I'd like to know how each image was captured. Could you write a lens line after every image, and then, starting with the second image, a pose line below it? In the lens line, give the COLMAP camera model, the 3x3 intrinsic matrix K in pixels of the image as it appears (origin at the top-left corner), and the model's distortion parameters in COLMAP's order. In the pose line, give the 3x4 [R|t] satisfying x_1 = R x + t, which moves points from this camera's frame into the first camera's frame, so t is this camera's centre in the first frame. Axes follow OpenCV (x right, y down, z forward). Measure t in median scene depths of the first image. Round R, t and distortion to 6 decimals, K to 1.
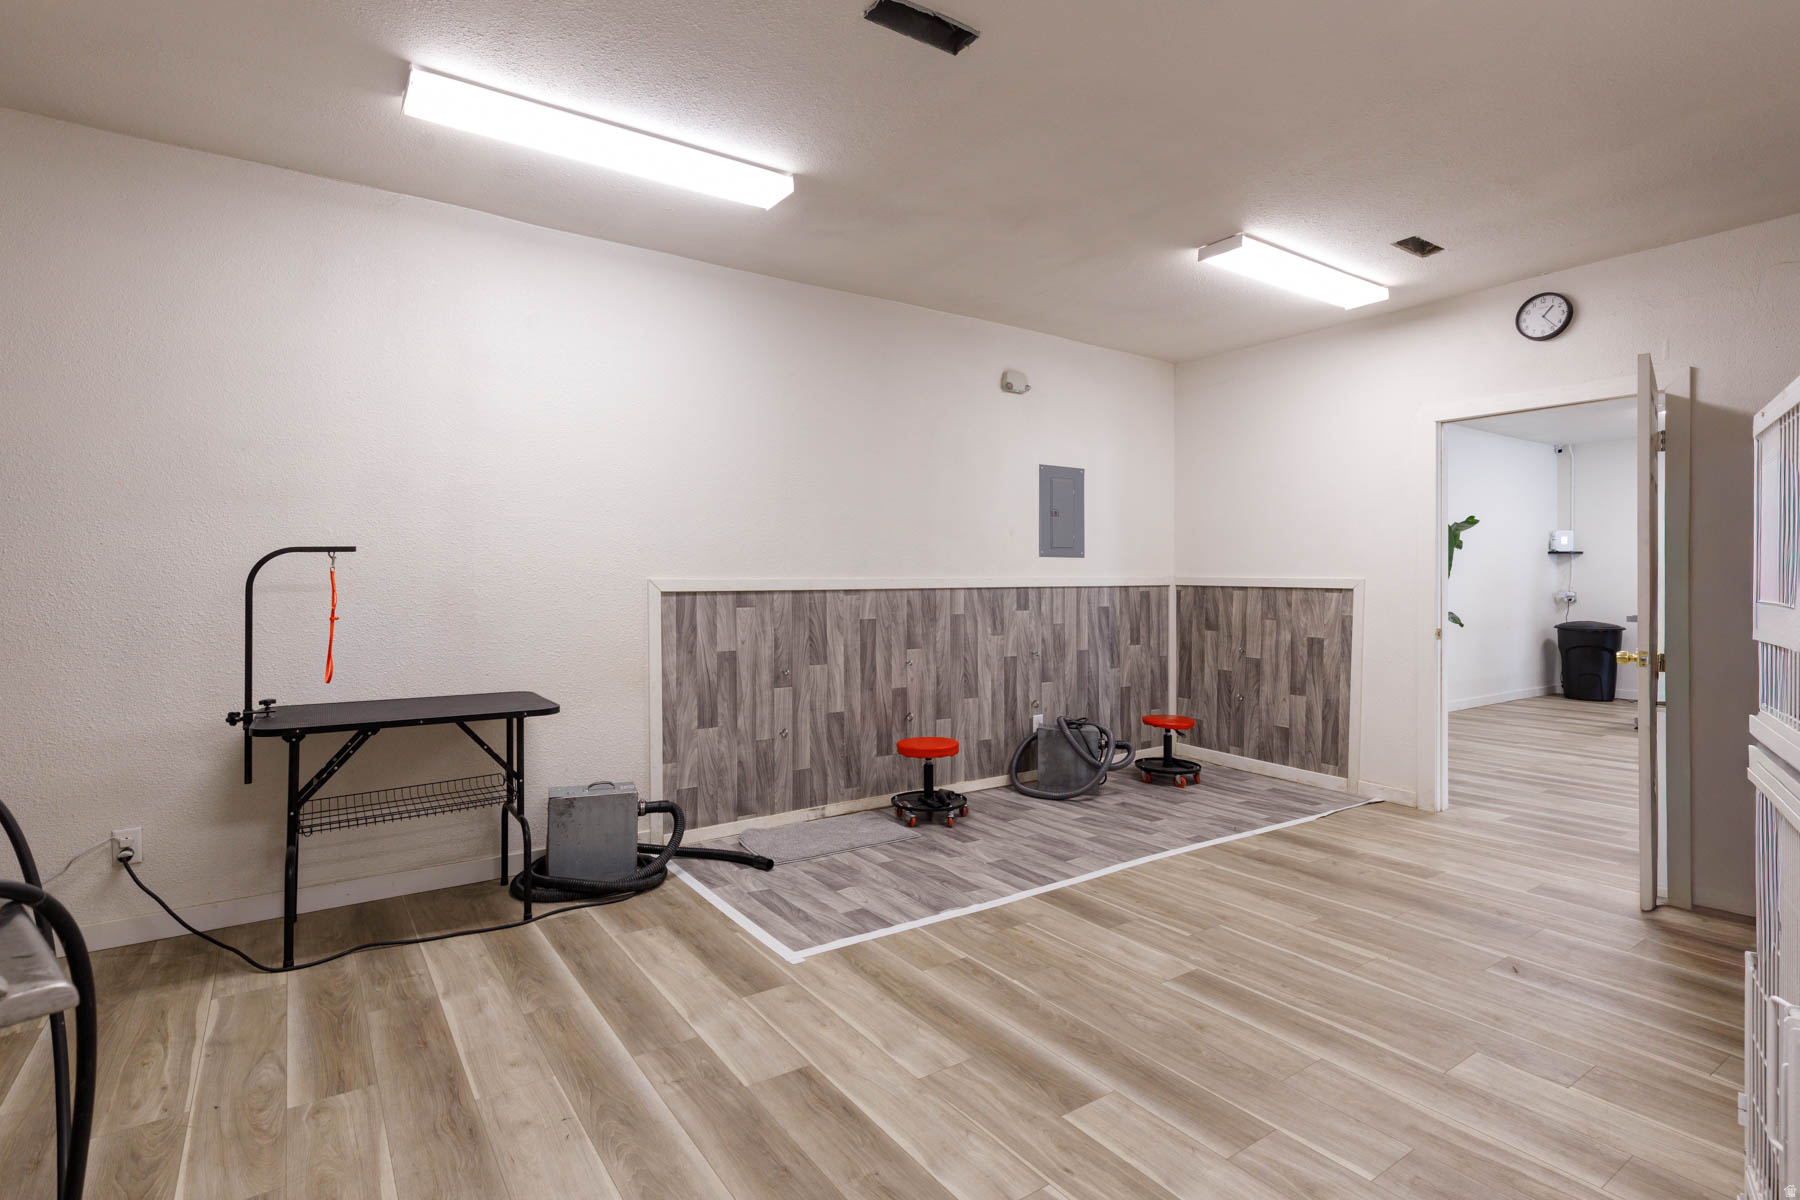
lens RADIAL K [[855.6, 0, 900.1], [0, 855.6, 583.5], [0, 0, 1]] dist [0.000906, -0.000503]
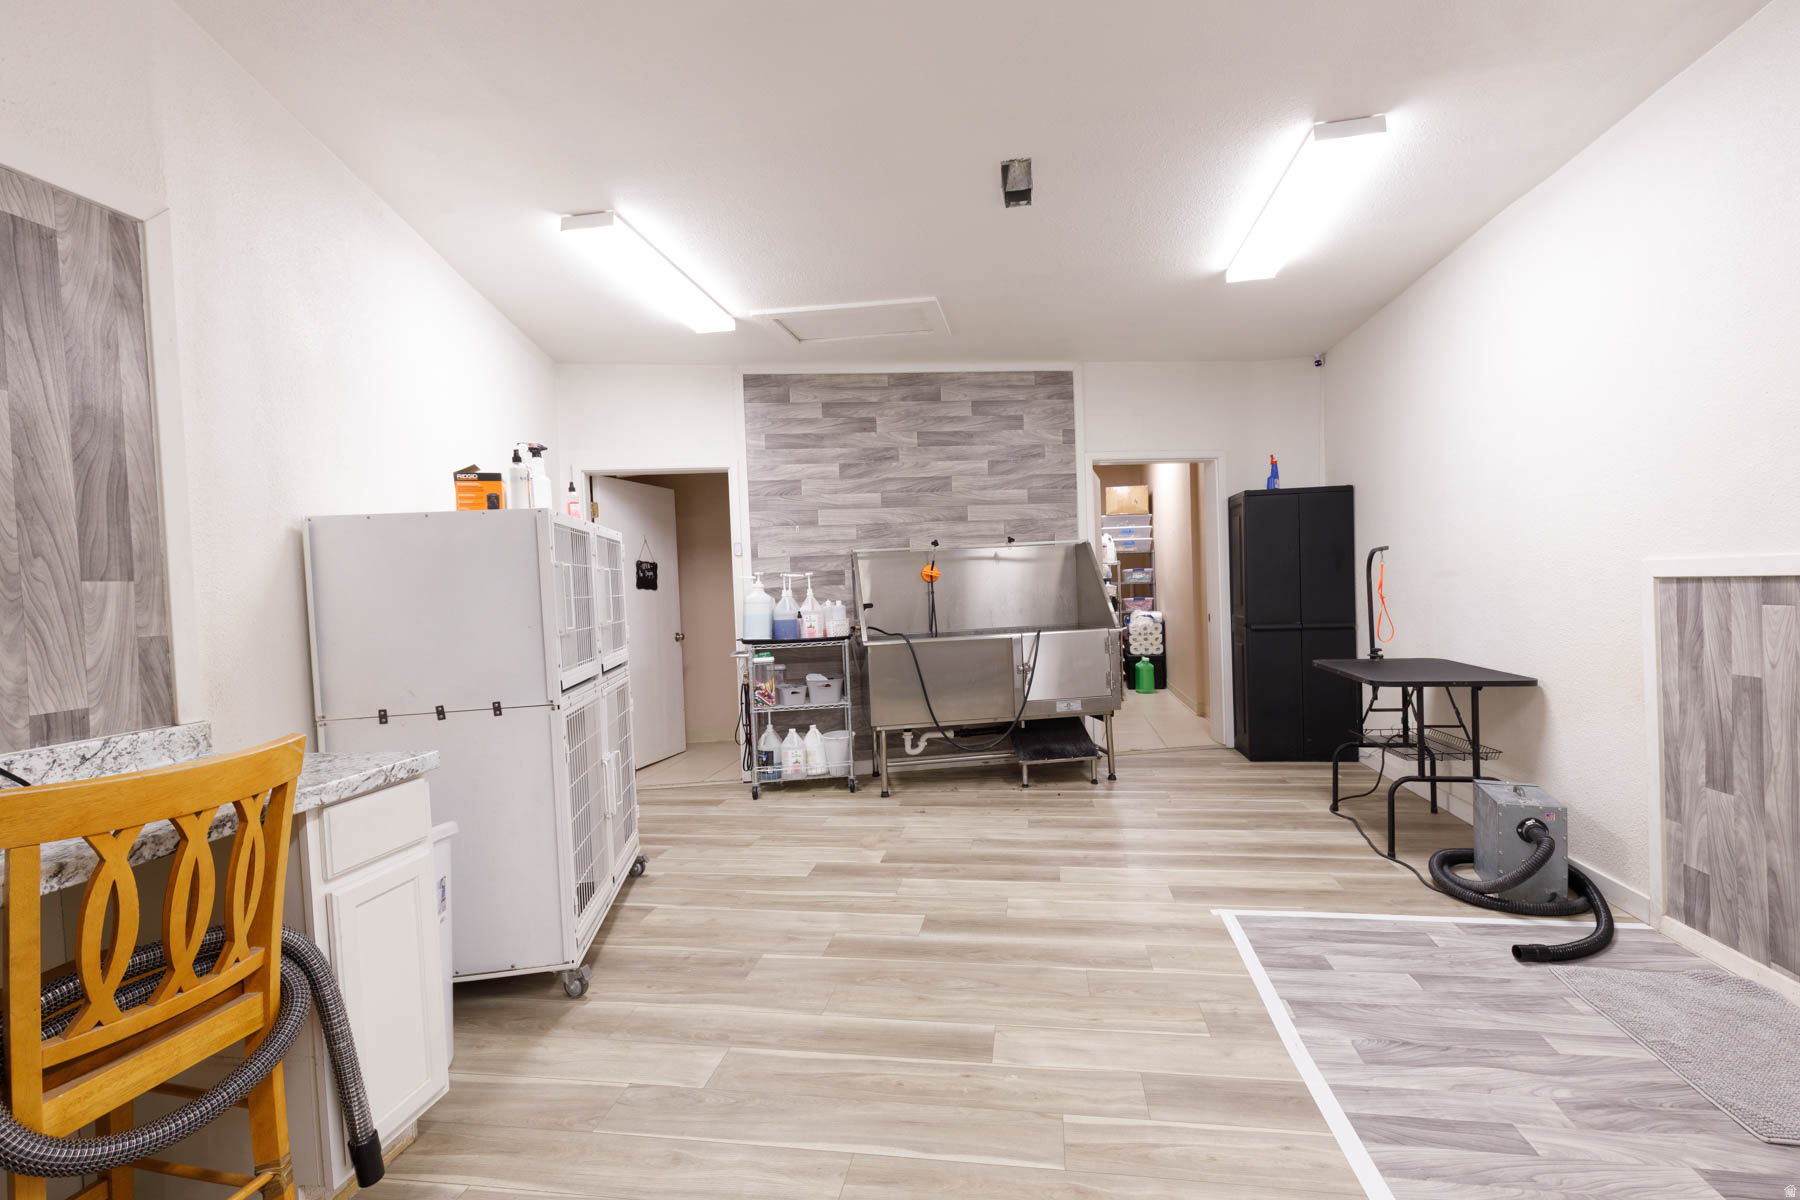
lens RADIAL K [[855.6, 0, 902.3], [0, 855.6, 608.0], [0, 0, 1]] dist [0.000906, -0.000503]
pose [[-0.703701, 0.045500, -0.709038, 0.666507], [0.036261, 0.998947, 0.028116, -0.007465], [0.709570, -0.005925, -0.704610, 1.045329]]
